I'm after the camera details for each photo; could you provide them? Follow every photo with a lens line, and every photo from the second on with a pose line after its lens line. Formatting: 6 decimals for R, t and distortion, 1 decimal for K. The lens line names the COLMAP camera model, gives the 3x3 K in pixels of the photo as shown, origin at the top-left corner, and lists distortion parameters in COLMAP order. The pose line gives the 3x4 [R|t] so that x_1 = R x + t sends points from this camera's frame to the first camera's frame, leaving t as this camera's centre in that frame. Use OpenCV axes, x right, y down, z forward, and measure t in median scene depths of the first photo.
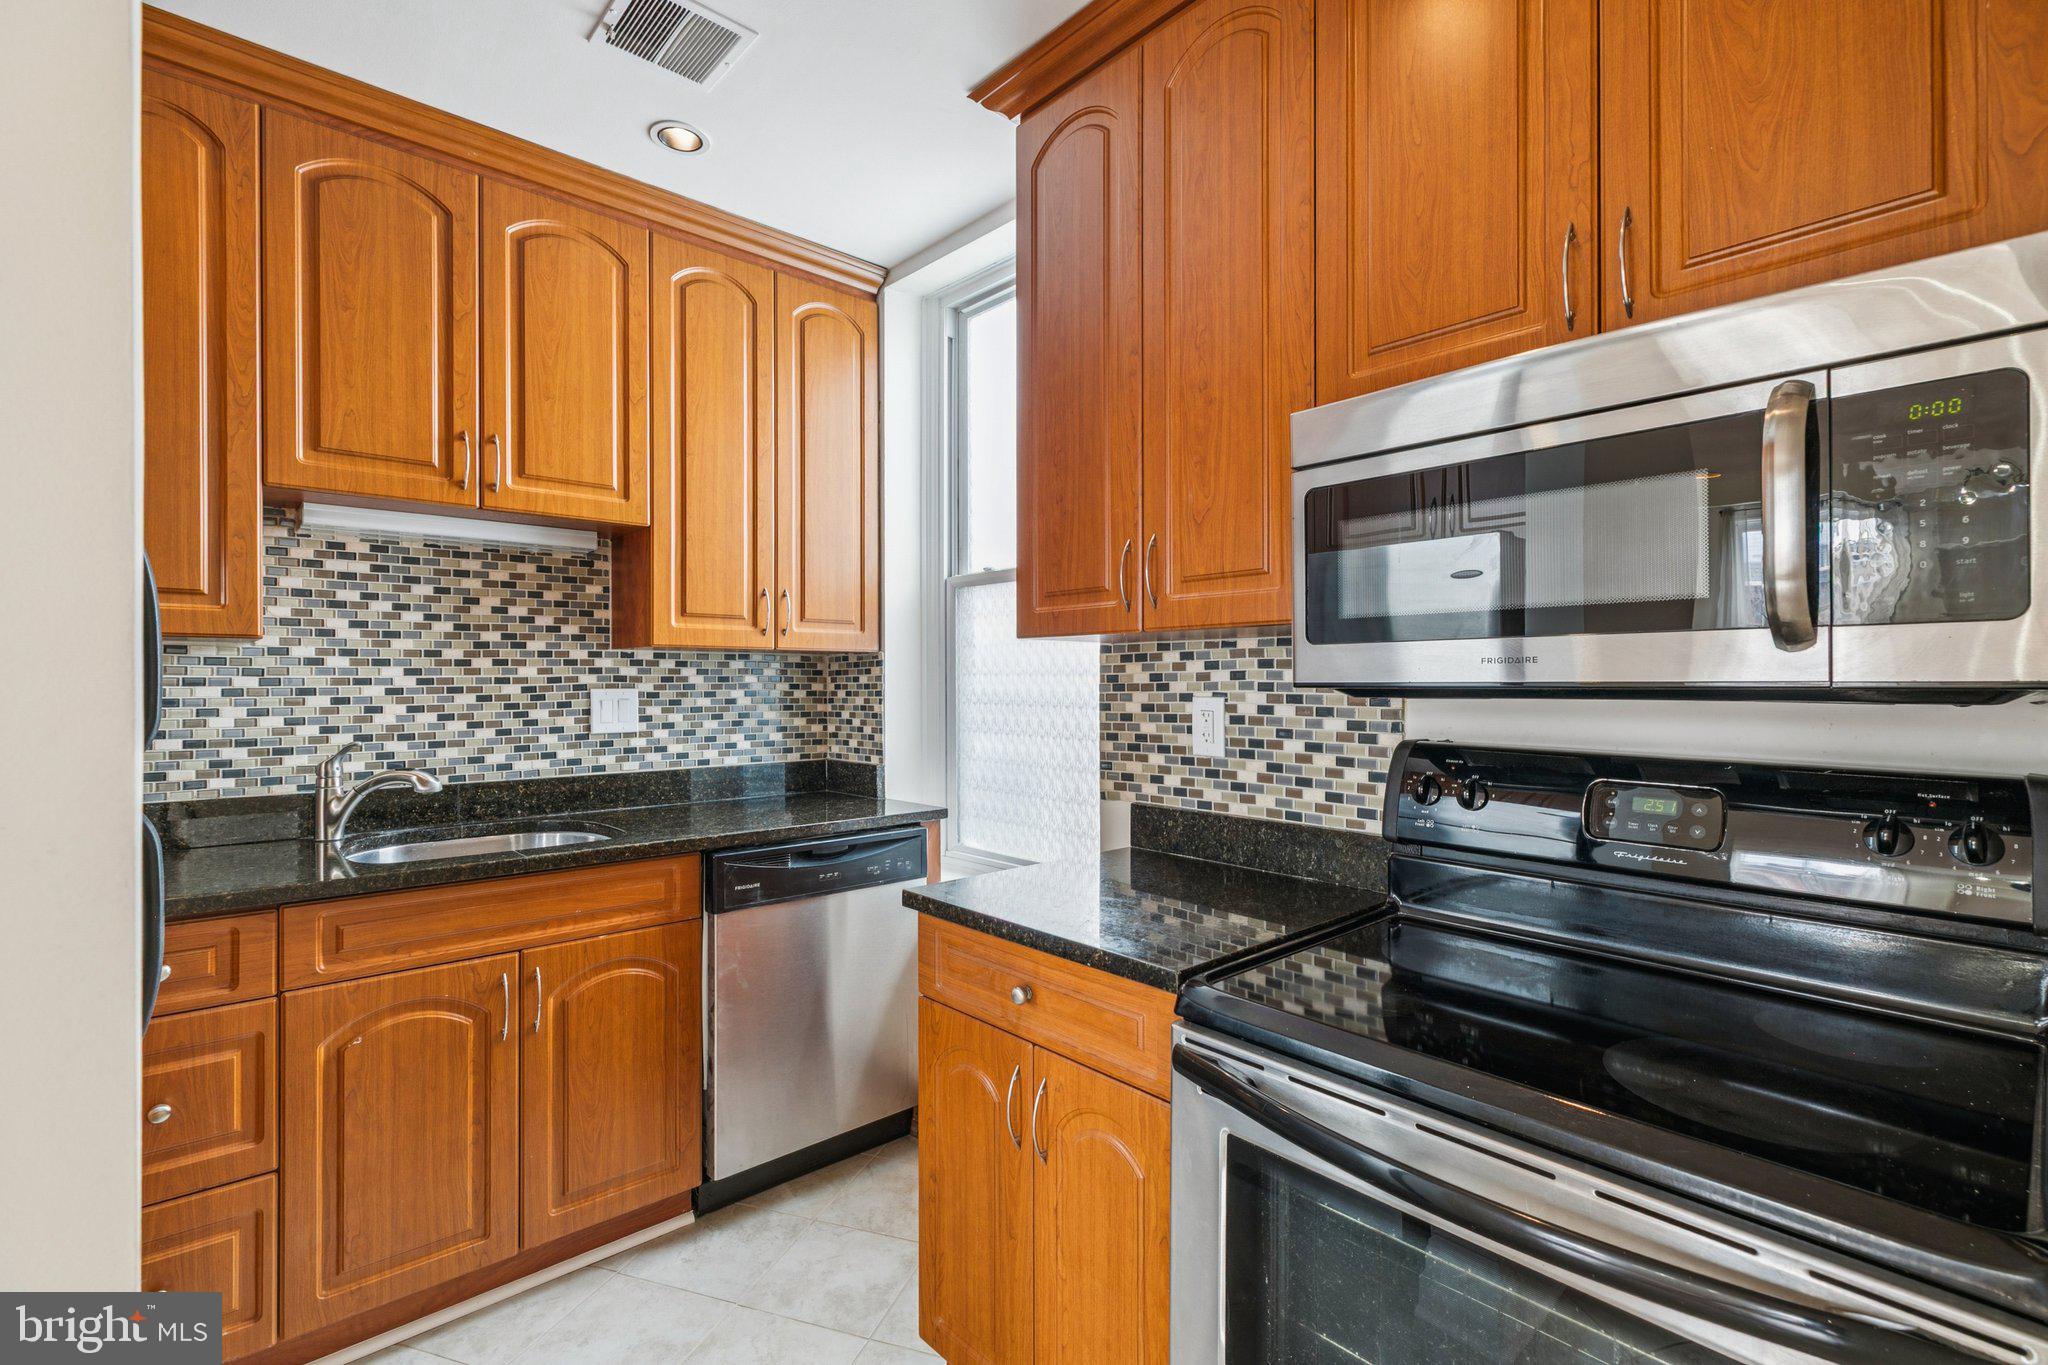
lens RADIAL K [[917.9, 0, 1023.6], [0, 917.9, 680.9], [0, 0, 1]] dist [0.005630, -0.001397]
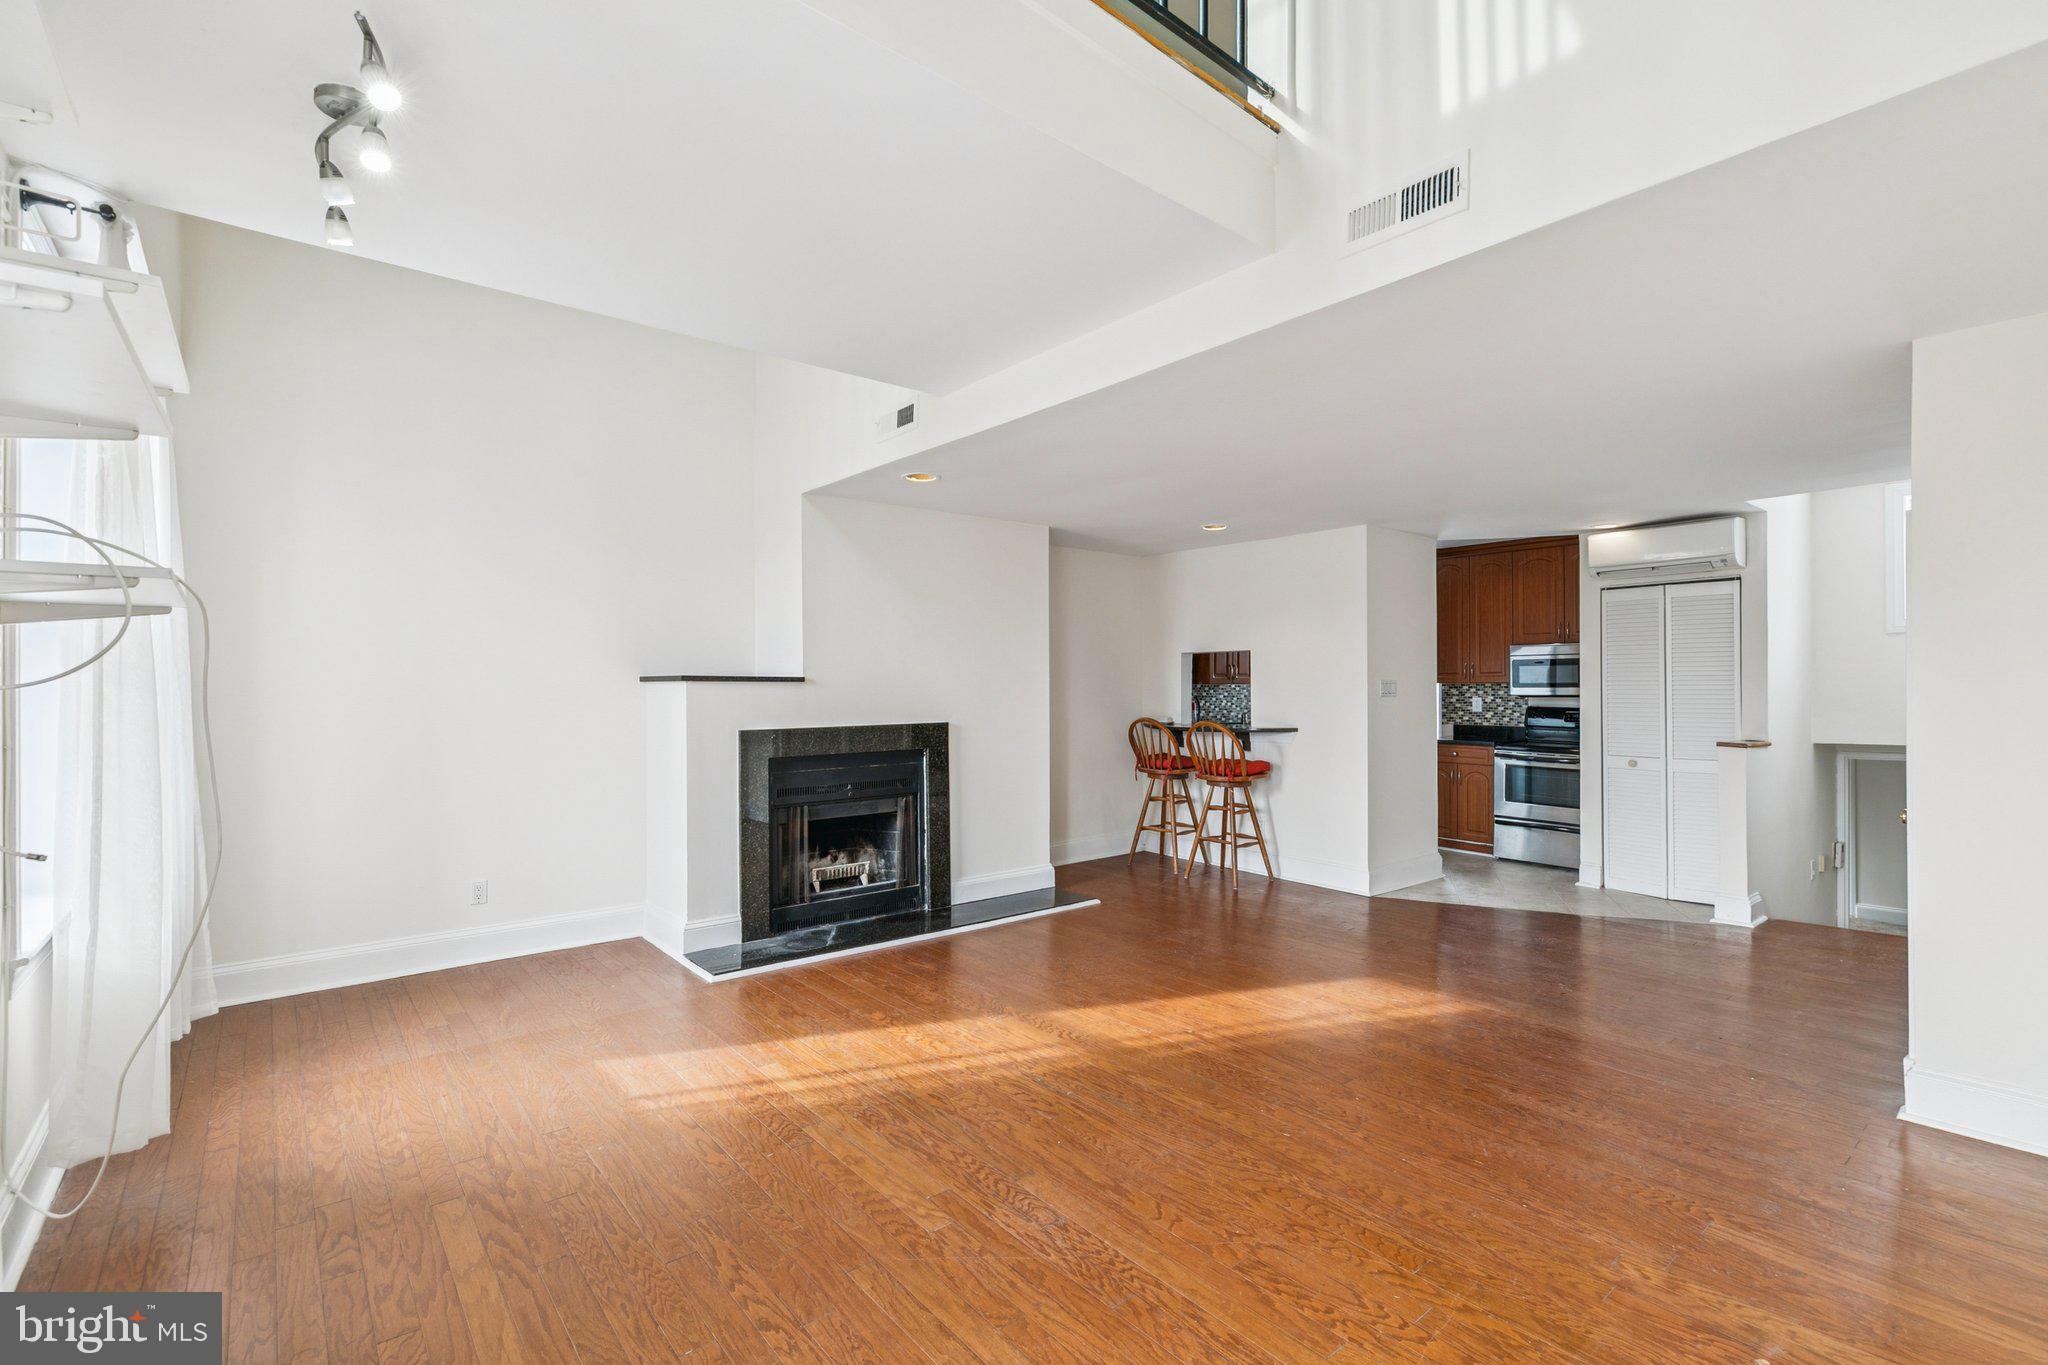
lens RADIAL K [[917.9, 0, 1034.7], [0, 917.9, 678.4], [0, 0, 1]] dist [0.005630, -0.001397]
pose [[0.999269, 0.000422, -0.038231, -1.575037], [-0.000680, 0.999977, -0.006724, -0.037485], [0.038227, 0.006745, 0.999246, -3.104387]]
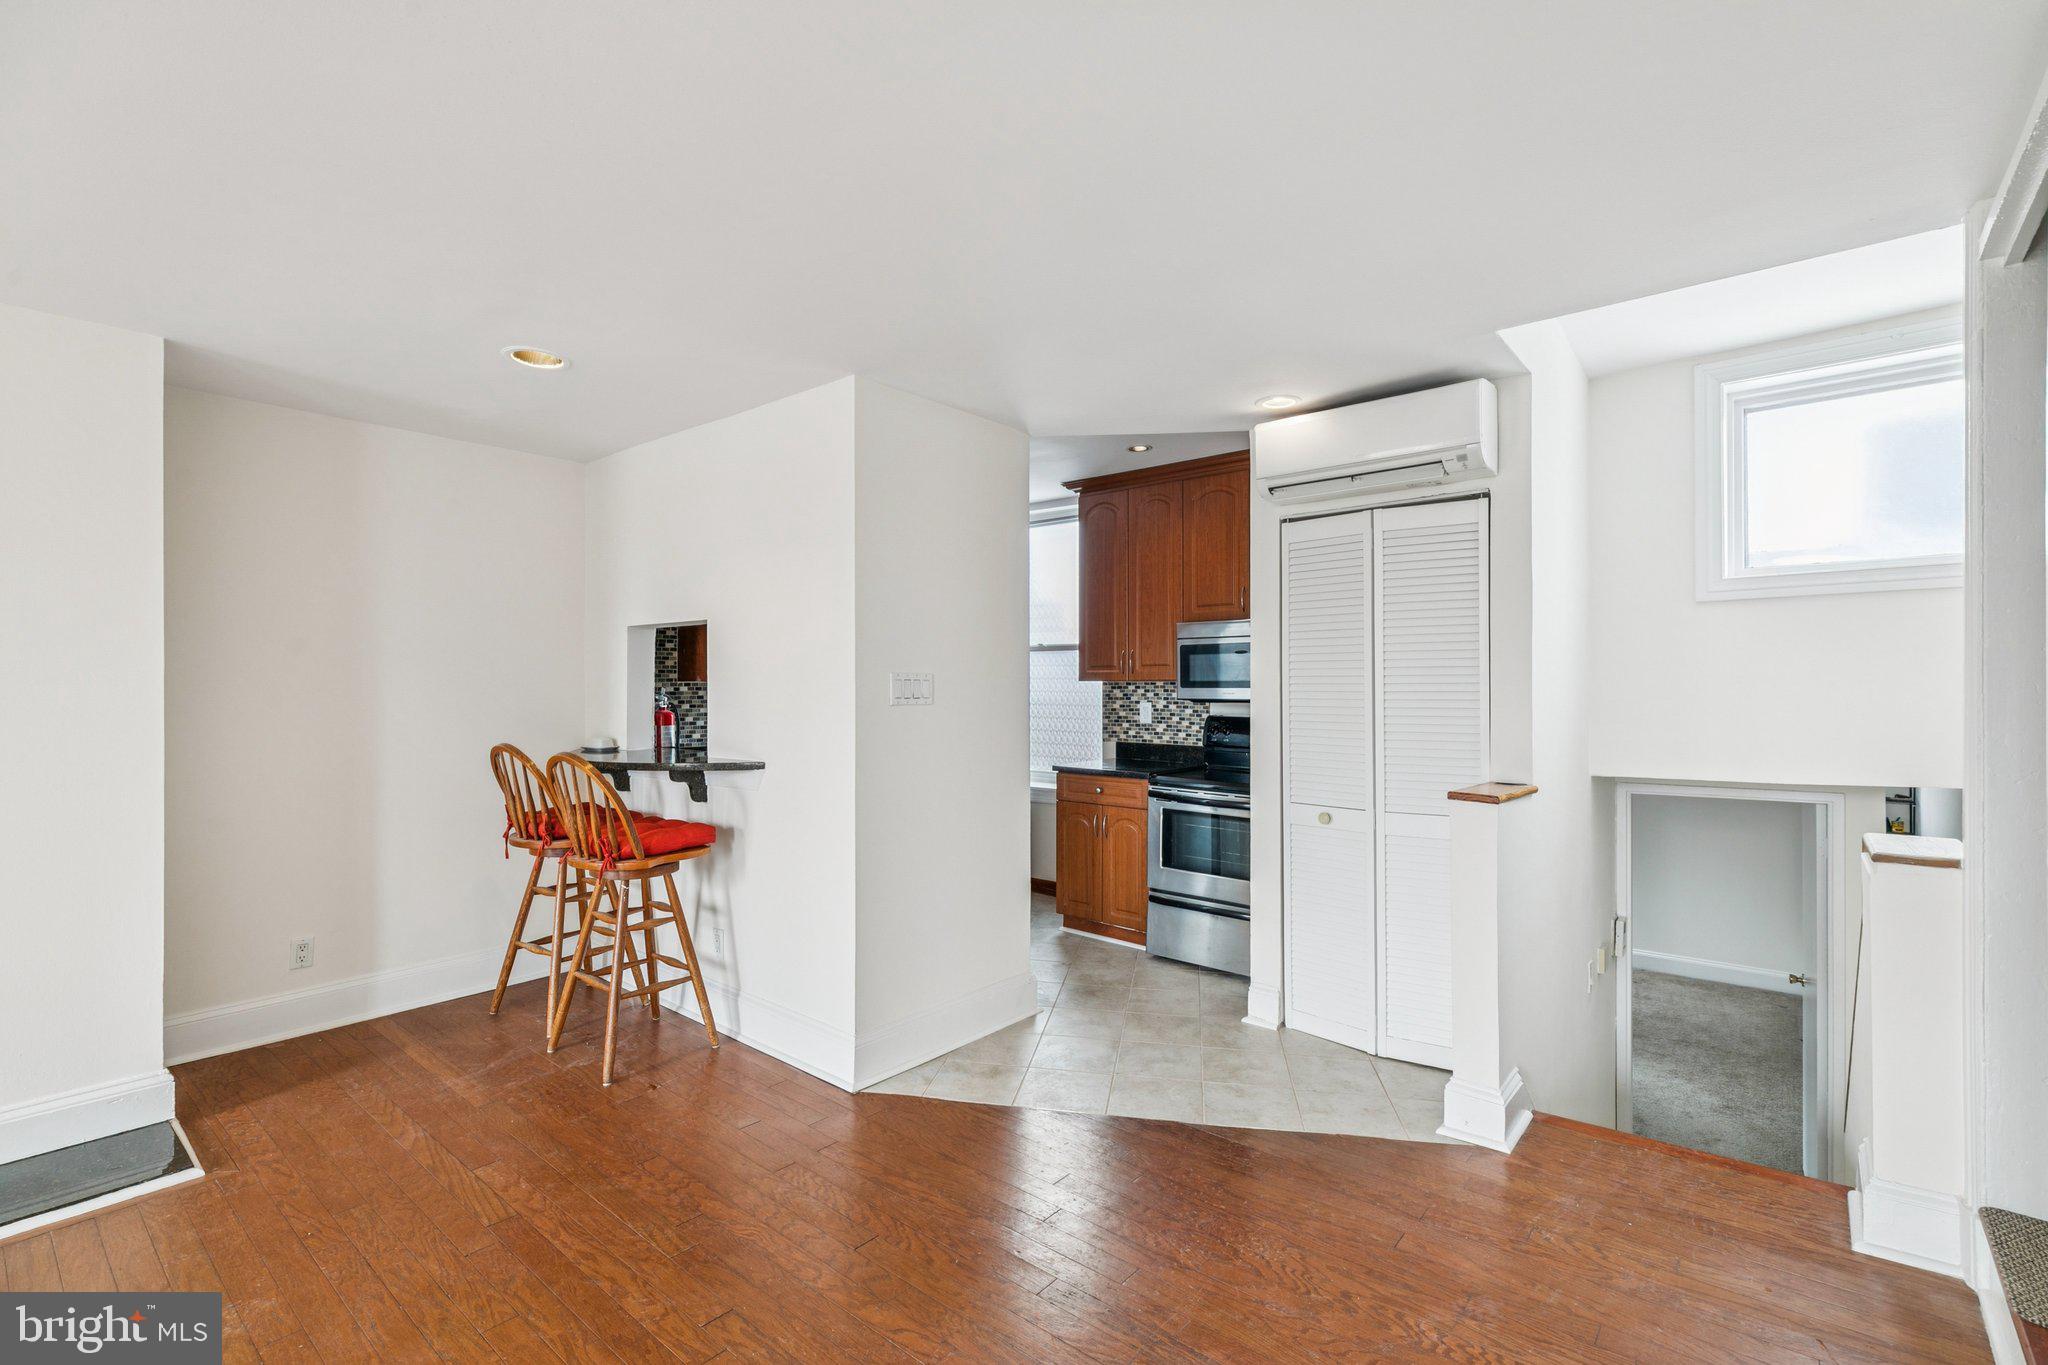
lens RADIAL K [[917.9, 0, 1032.7], [0, 917.9, 675.0], [0, 0, 1]] dist [0.005630, -0.001397]
pose [[0.988640, 0.004124, 0.150245, -0.541112], [-0.002784, 0.999954, -0.009128, -0.037243], [-0.150276, 0.008606, 0.988607, -1.657460]]
